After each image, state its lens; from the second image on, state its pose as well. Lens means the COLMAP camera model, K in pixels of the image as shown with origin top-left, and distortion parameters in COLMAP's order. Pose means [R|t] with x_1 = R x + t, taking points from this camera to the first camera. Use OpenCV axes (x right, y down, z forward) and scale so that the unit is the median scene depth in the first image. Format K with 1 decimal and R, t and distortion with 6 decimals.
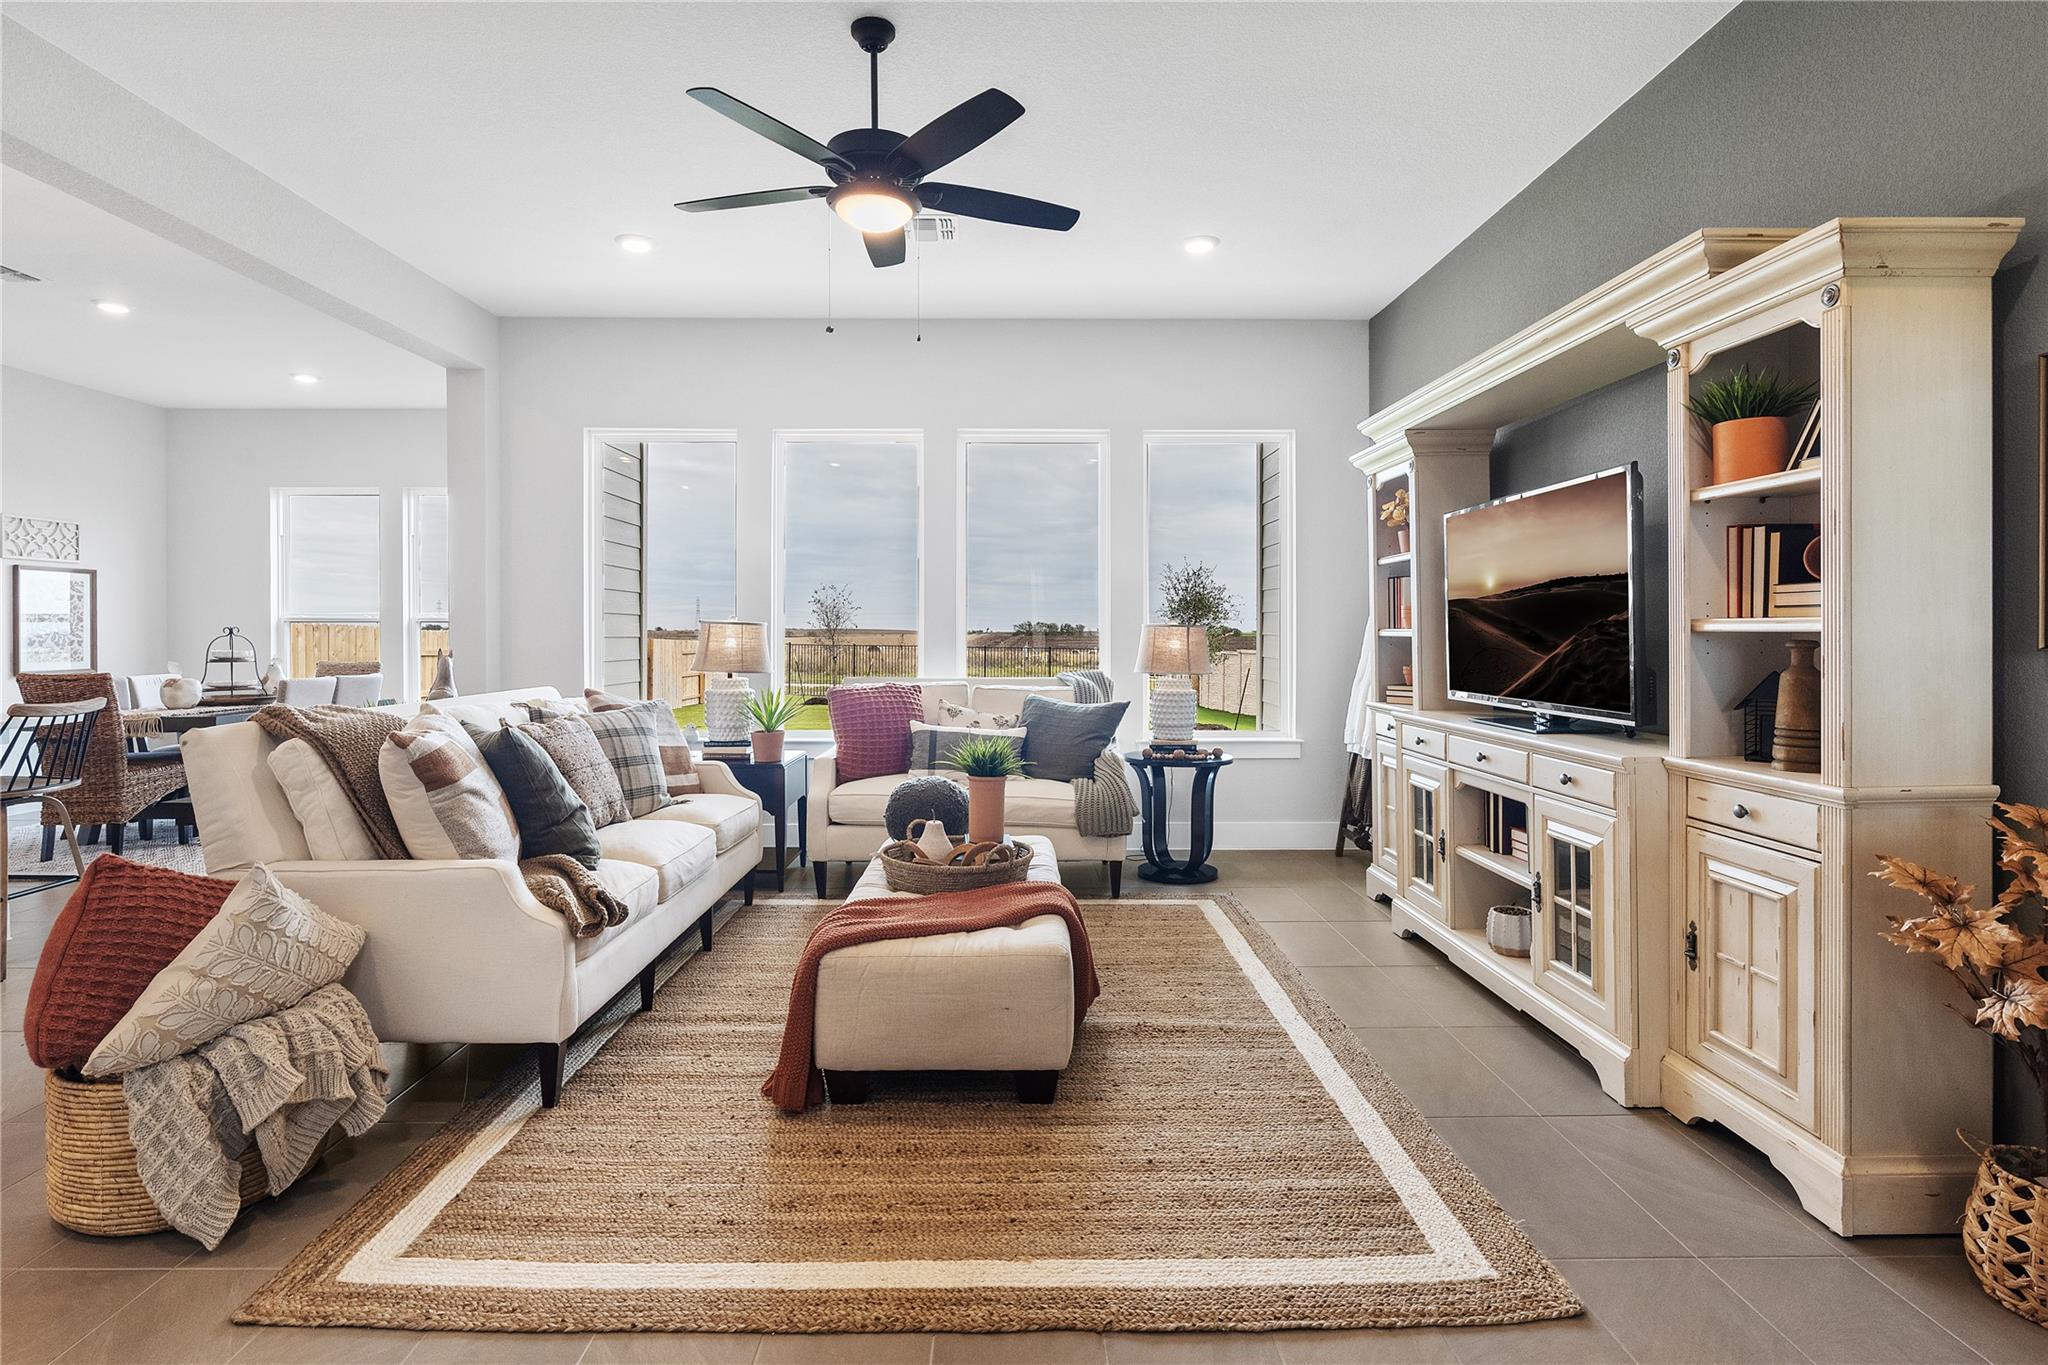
lens RADIAL K [[1033.8, 0, 1019.4], [0, 1033.8, 637.9], [0, 0, 1]] dist [-0.005864, 0.000233]
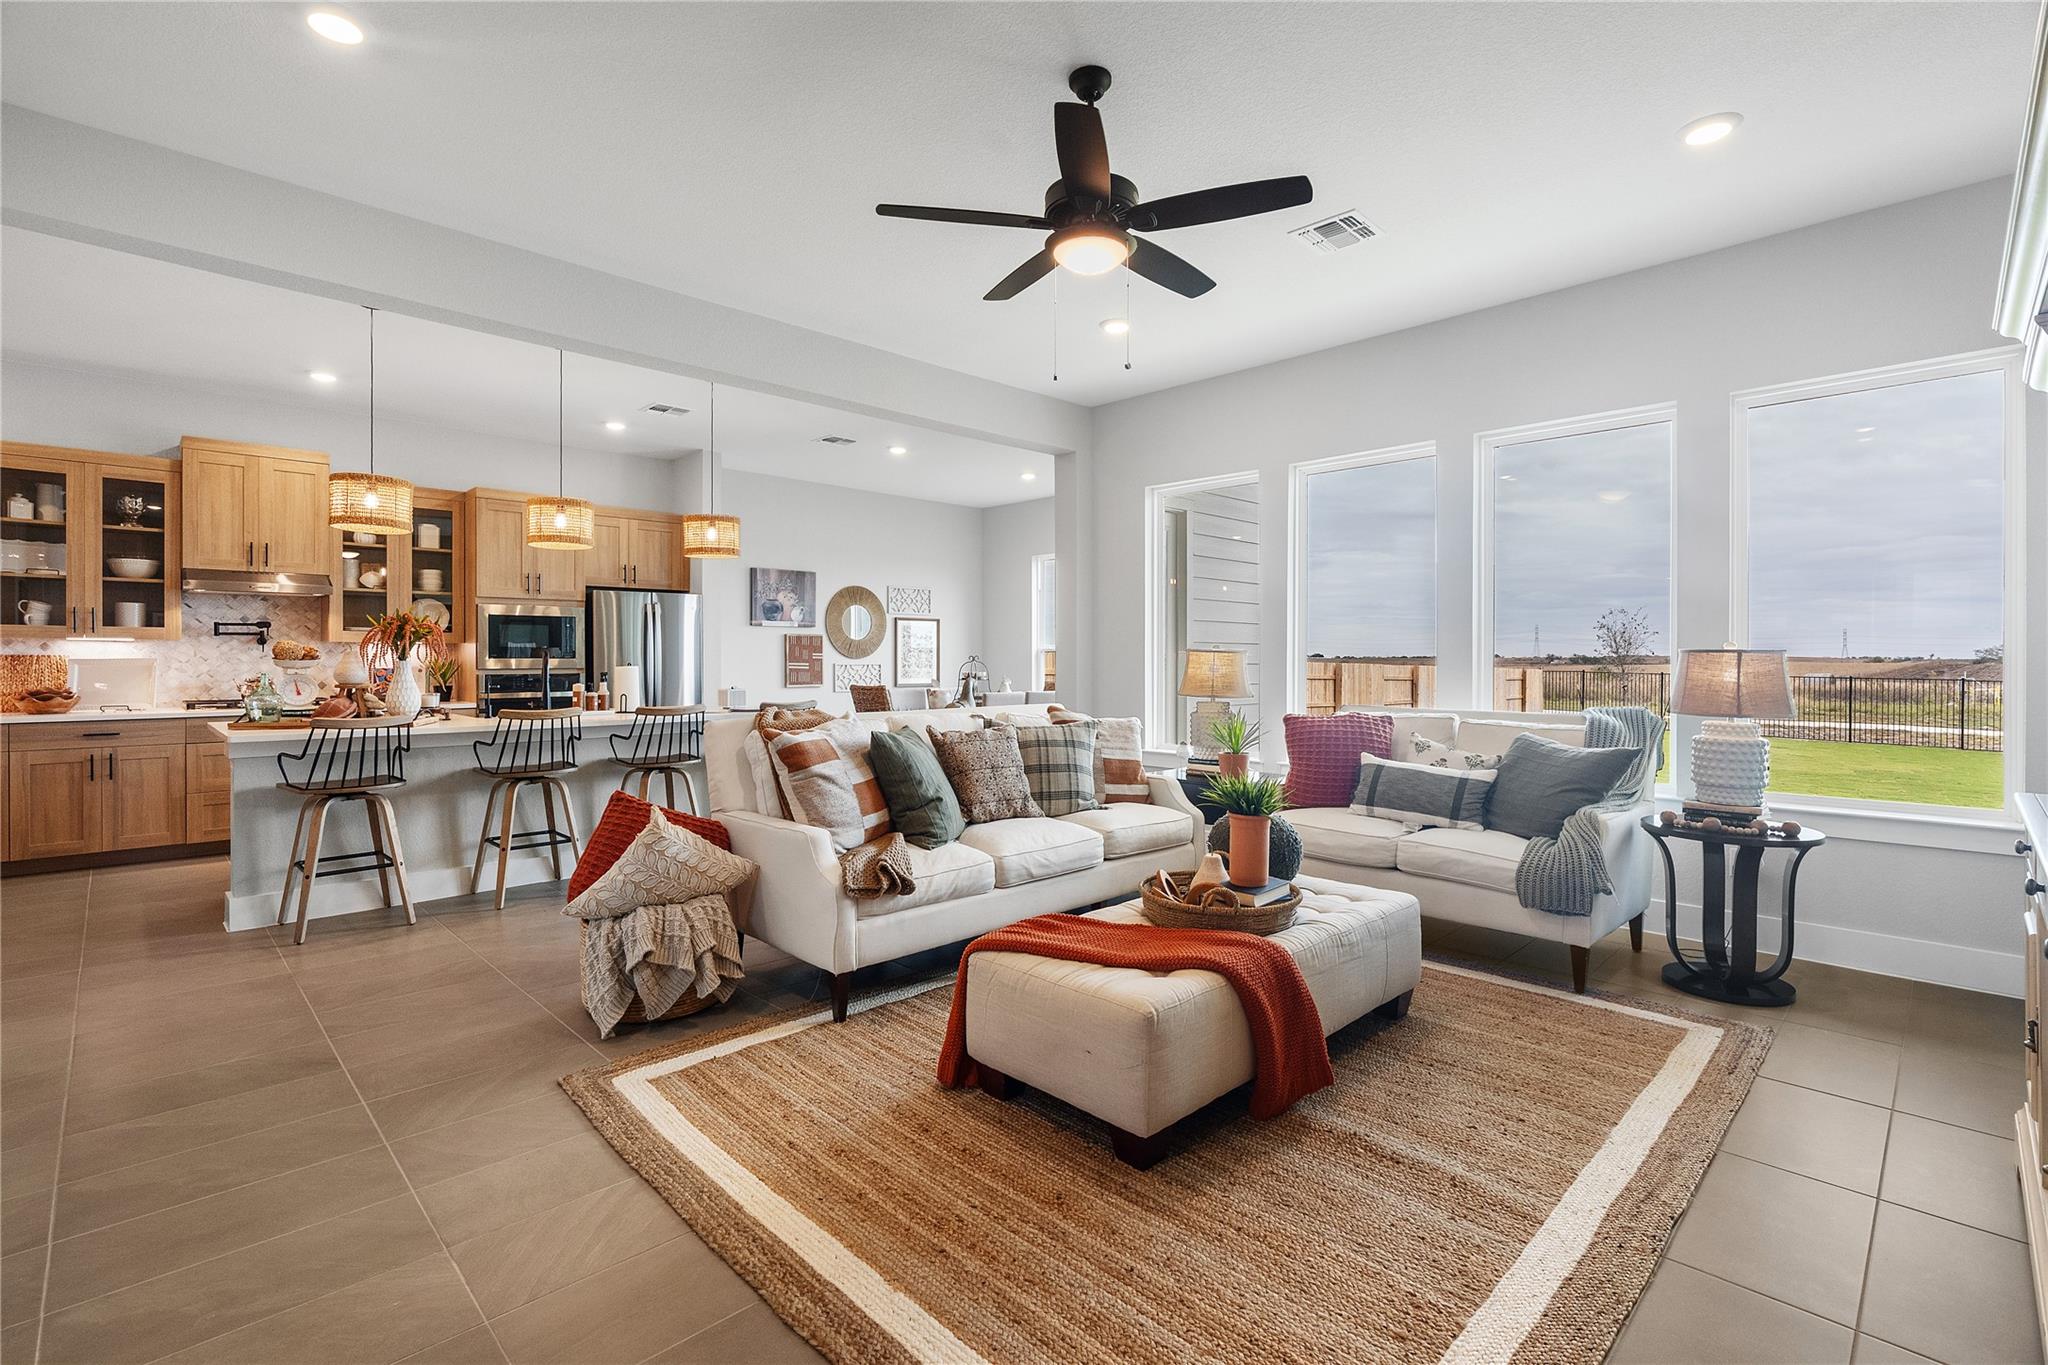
lens RADIAL K [[929.8, 0, 1018.8], [0, 929.8, 662.4], [0, 0, 1]] dist [-0.012919, 0.004302]
pose [[0.692010, 0.002045, -0.721885, 0.532050], [-0.003509, 0.999994, -0.000531, -0.002020], [0.721879, 0.002900, 0.692013, 0.336108]]
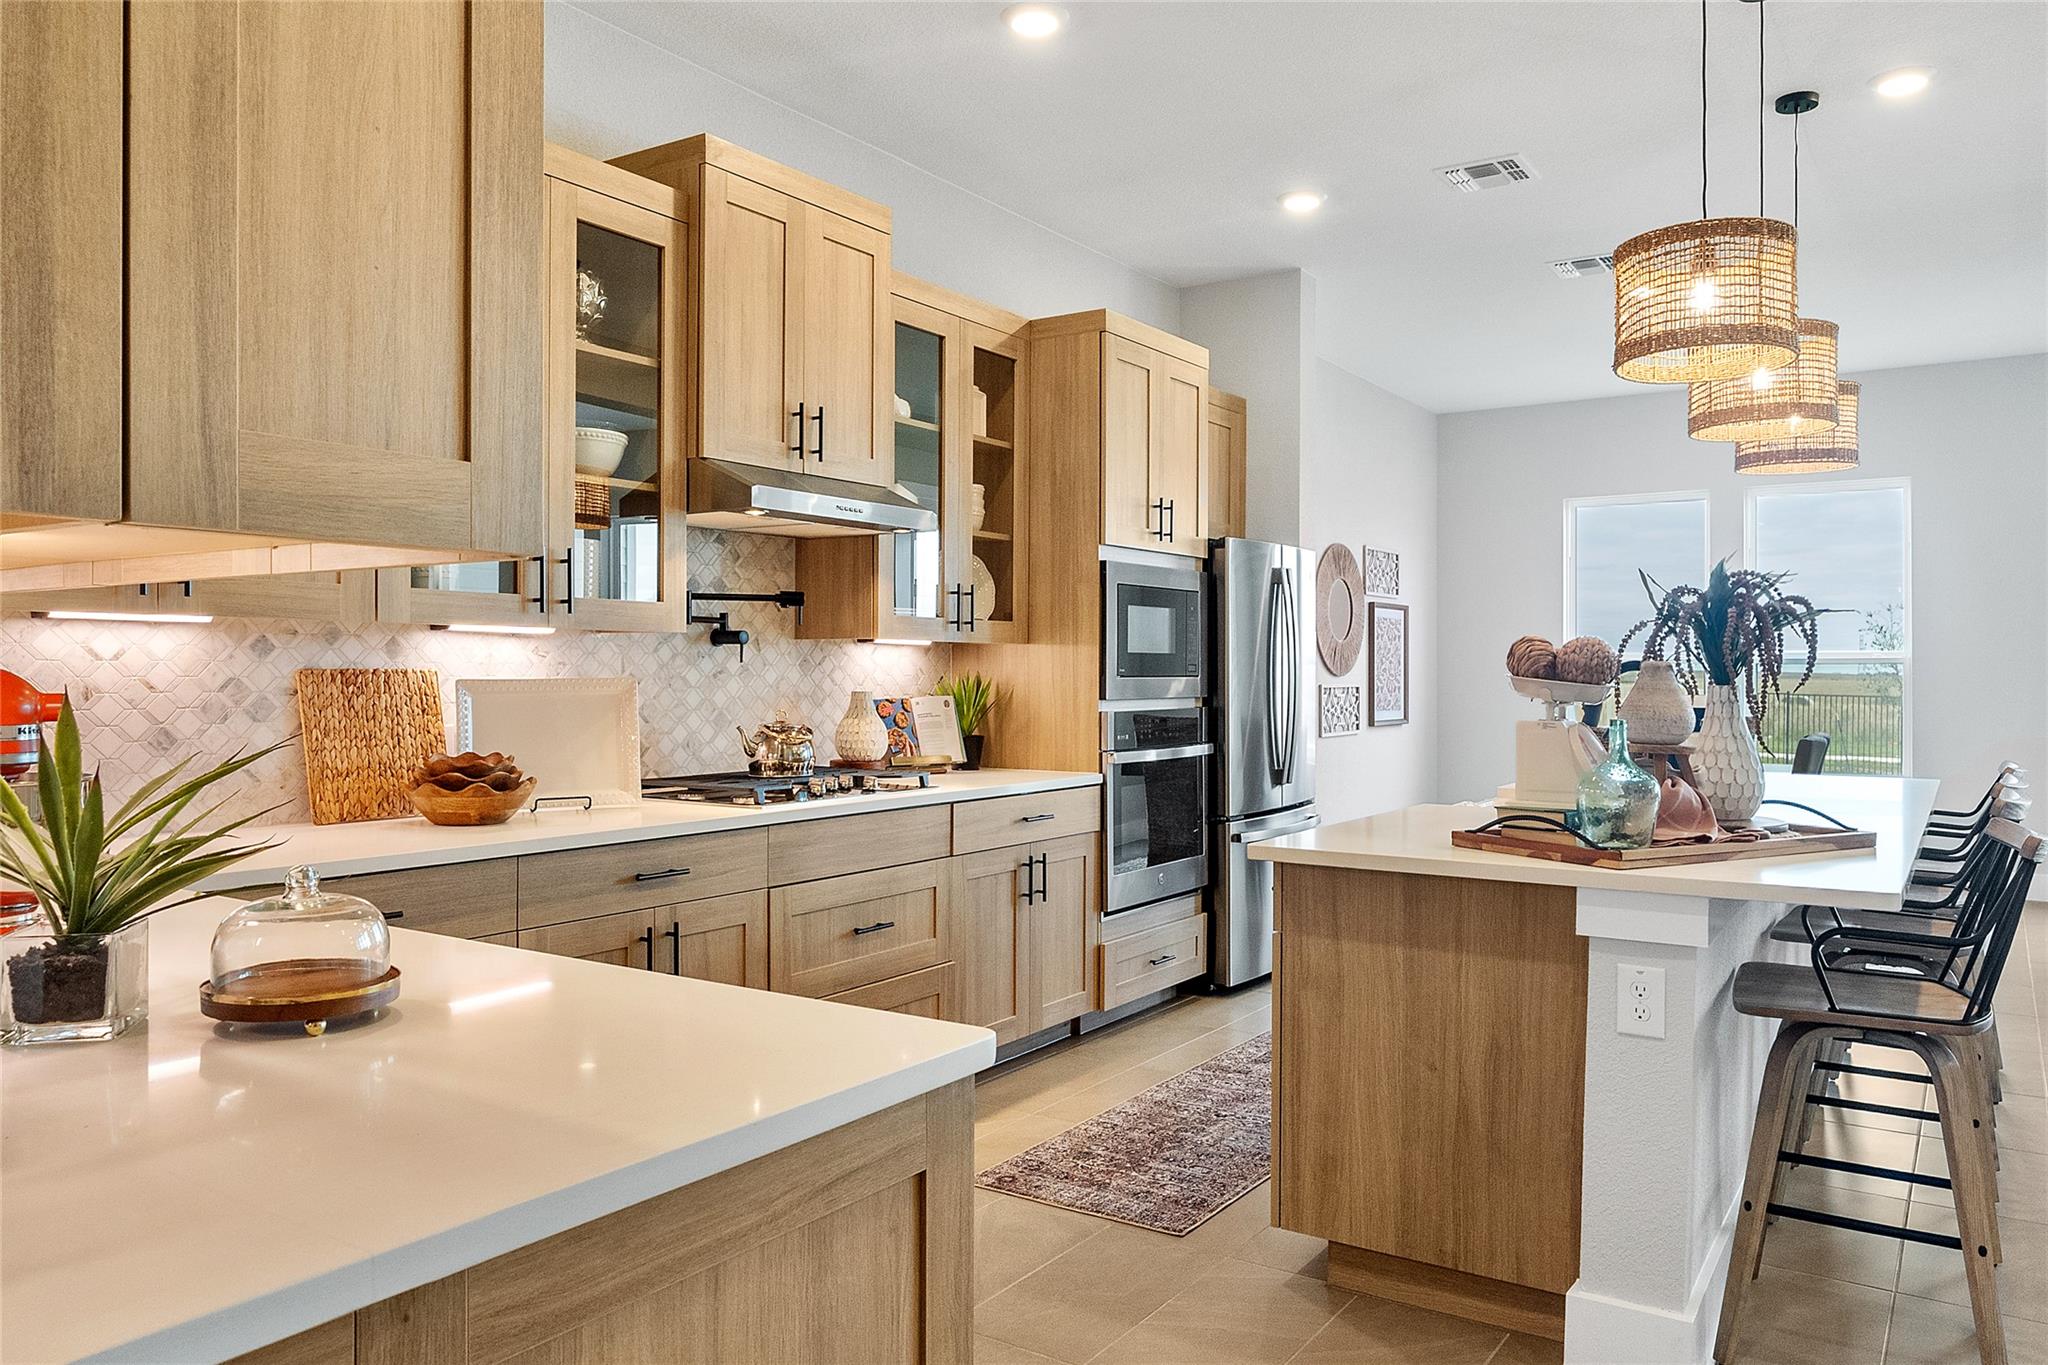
lens RADIAL K [[1442.3, 0, 1024.0], [0, 1442.3, 682.5], [0, 0, 1]] dist [-0.005708, -0.005885]
pose [[0.823911, 0.003571, -0.566708, -1.313756], [-0.003382, 0.999993, 0.001386, -0.004247], [0.566709, 0.000775, 0.823918, -0.530673]]
